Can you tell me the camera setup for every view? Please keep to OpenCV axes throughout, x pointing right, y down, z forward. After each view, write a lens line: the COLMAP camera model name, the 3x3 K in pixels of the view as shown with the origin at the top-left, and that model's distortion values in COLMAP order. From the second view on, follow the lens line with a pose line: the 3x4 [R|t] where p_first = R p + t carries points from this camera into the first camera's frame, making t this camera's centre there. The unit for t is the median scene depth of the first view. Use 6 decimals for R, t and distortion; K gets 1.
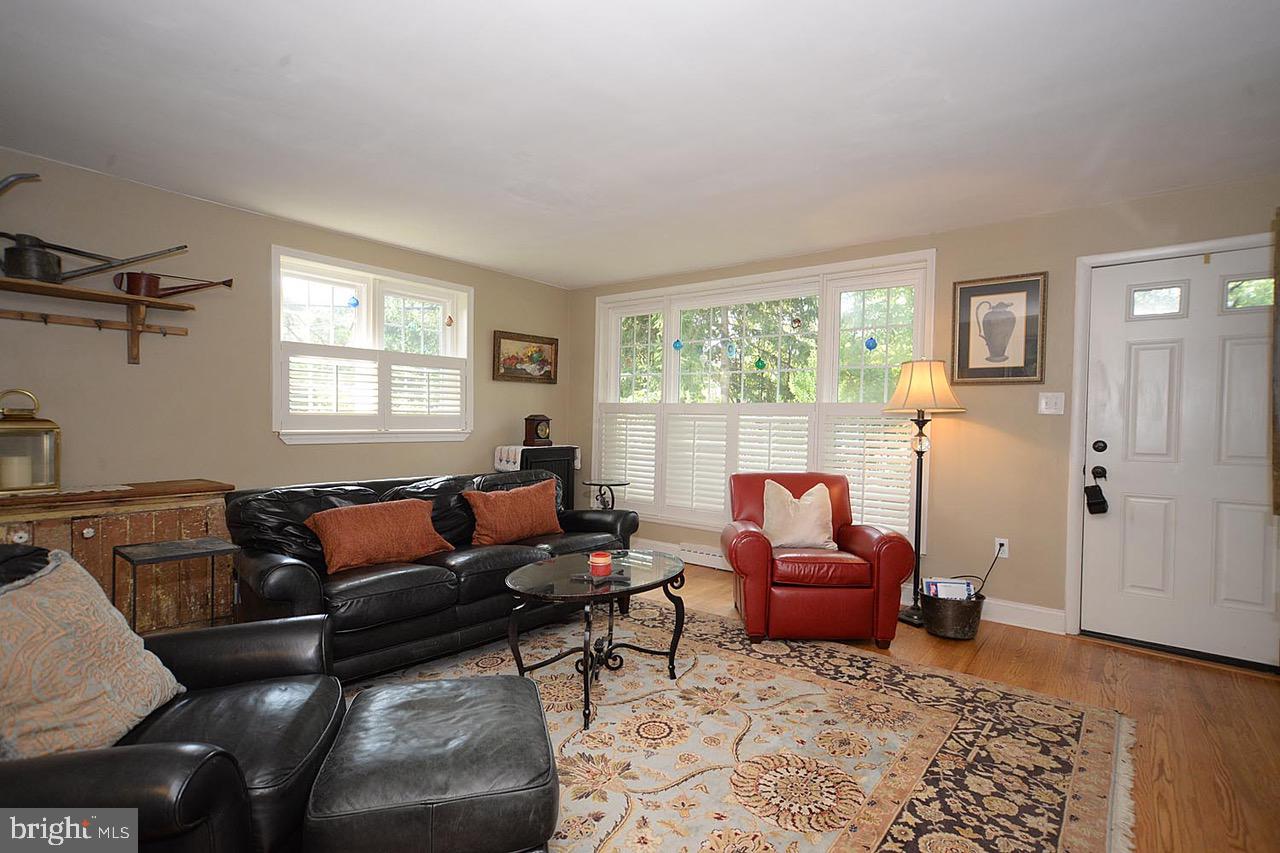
lens RADIAL K [[627.6, 0, 641.9], [0, 627.6, 436.9], [0, 0, 1]] dist [-0.044310, 0.046955]
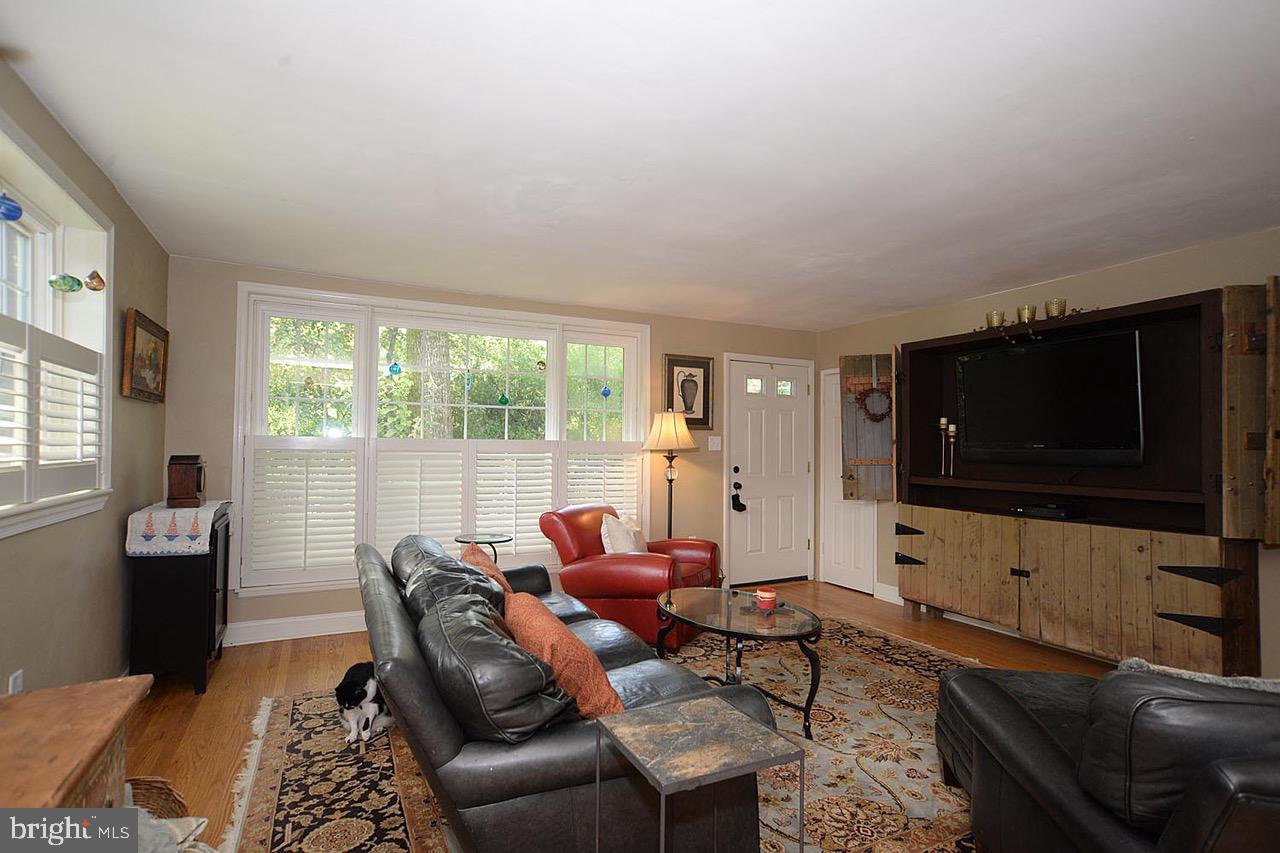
lens RADIAL K [[627.6, 0, 641.9], [0, 627.6, 436.9], [0, 0, 1]] dist [-0.044310, 0.046955]
pose [[0.407892, 0.005252, 0.913015, -0.879359], [0.027609, 0.999455, -0.018083, -0.049030], [-0.912613, 0.032583, 0.407524, 0.560839]]
